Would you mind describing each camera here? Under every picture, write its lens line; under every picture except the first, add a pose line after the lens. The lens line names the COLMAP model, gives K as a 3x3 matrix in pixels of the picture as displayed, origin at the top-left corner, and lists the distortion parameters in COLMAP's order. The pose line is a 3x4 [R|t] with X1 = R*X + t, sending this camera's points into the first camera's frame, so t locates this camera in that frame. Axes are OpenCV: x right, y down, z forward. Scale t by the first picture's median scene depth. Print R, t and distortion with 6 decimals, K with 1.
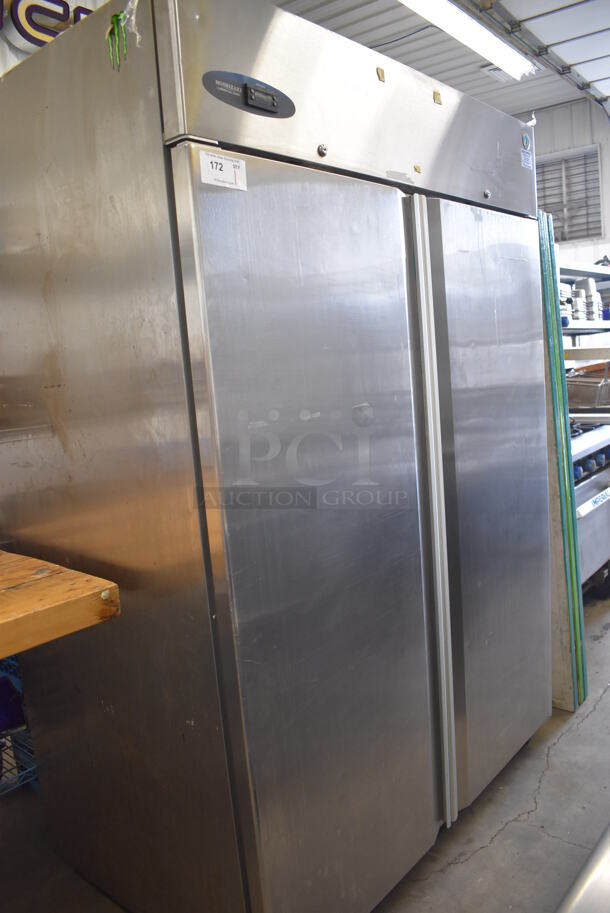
lens RADIAL K [[731.4, 0, 305.0], [0, 731.4, 456.5], [0, 0, 1]] dist [-0.001797, -0.004480]
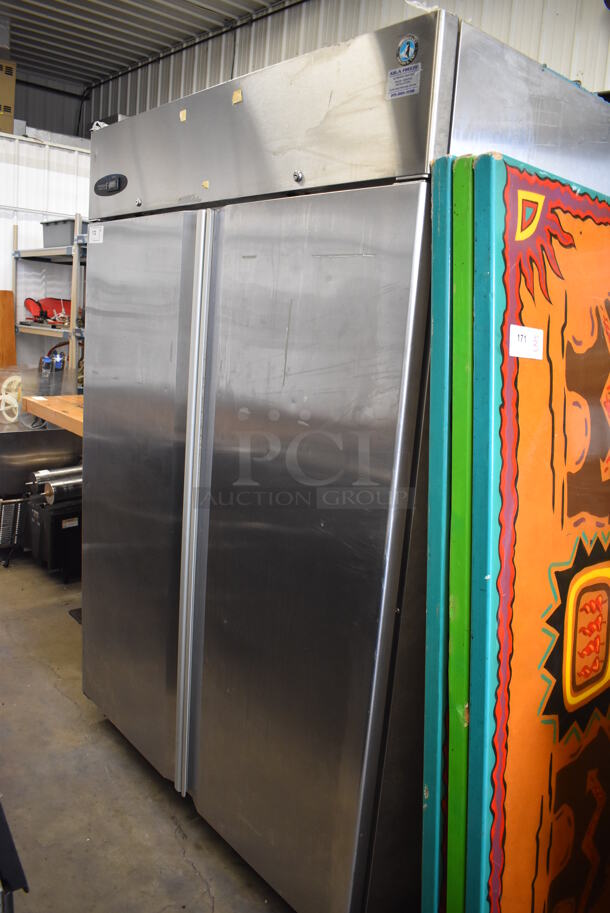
lens RADIAL K [[731.4, 0, 305.0], [0, 731.4, 456.5], [0, 0, 1]] dist [-0.001797, -0.004480]
pose [[-0.182844, 0.219268, -0.958379, 1.158328], [-0.205967, 0.944637, 0.255419, -0.295355], [0.961325, 0.244096, -0.127559, 1.268115]]
